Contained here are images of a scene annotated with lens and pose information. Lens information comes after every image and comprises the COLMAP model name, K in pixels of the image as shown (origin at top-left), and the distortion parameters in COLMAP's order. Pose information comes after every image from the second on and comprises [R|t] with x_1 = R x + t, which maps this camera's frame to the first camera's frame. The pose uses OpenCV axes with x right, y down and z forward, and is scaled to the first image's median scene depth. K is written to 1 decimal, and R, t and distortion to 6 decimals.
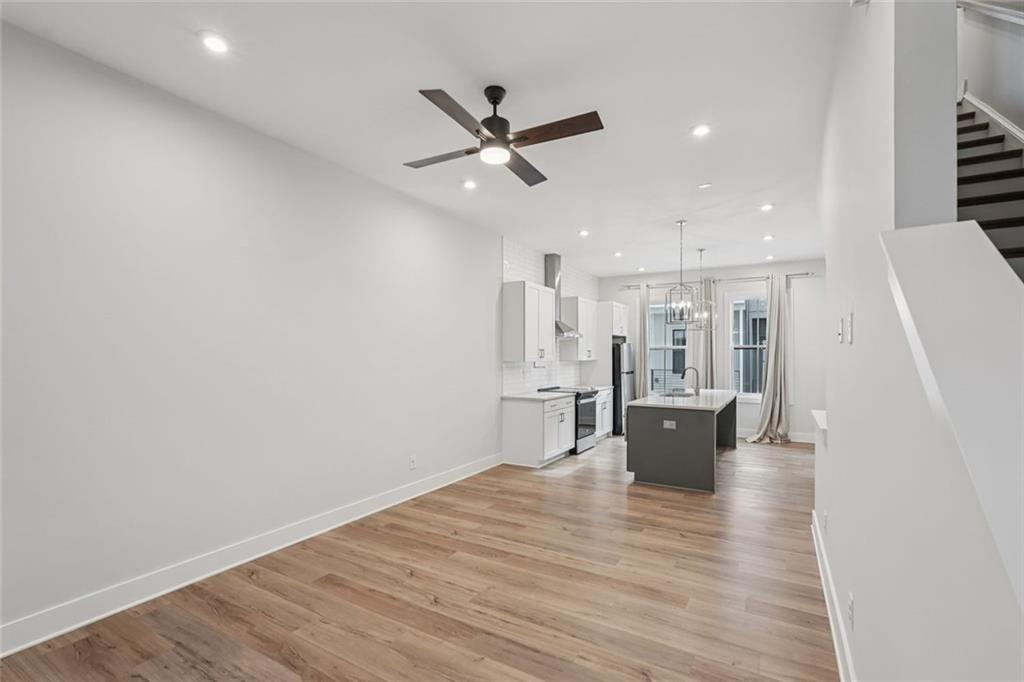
lens RADIAL K [[456.3, 0, 514.8], [0, 456.3, 354.2], [0, 0, 1]] dist [-0.007294, 0.004921]
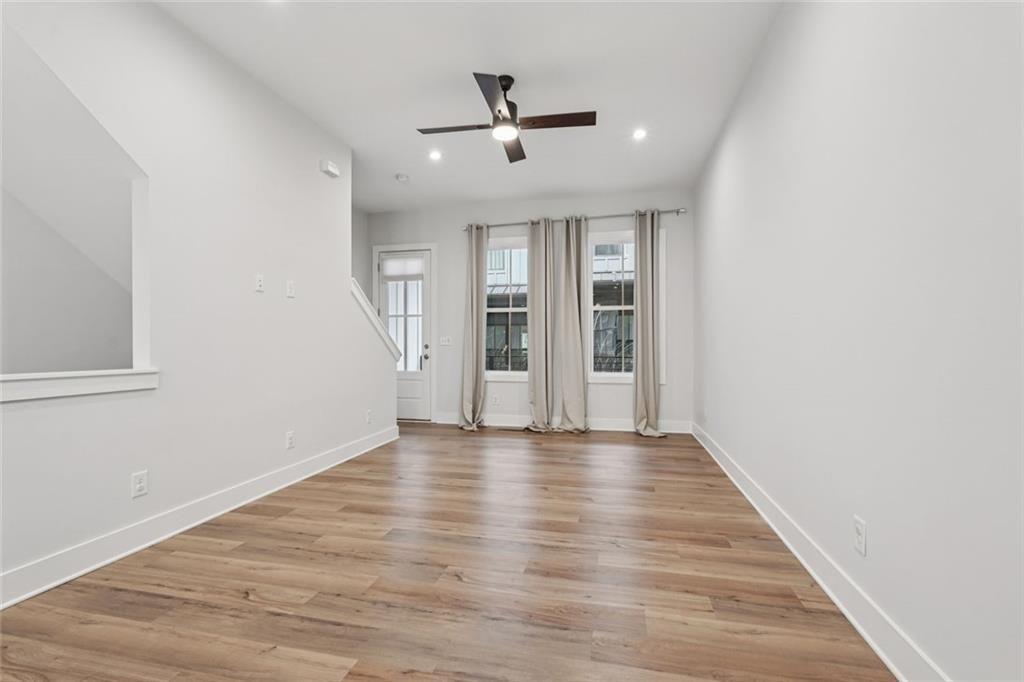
lens RADIAL K [[456.3, 0, 518.6], [0, 456.3, 344.2], [0, 0, 1]] dist [-0.007294, 0.004921]
pose [[-0.951133, -0.000668, -0.308780, 0.164383], [0.000844, 0.999988, -0.004762, 0.070155], [0.308779, -0.004790, -0.951122, 1.200457]]
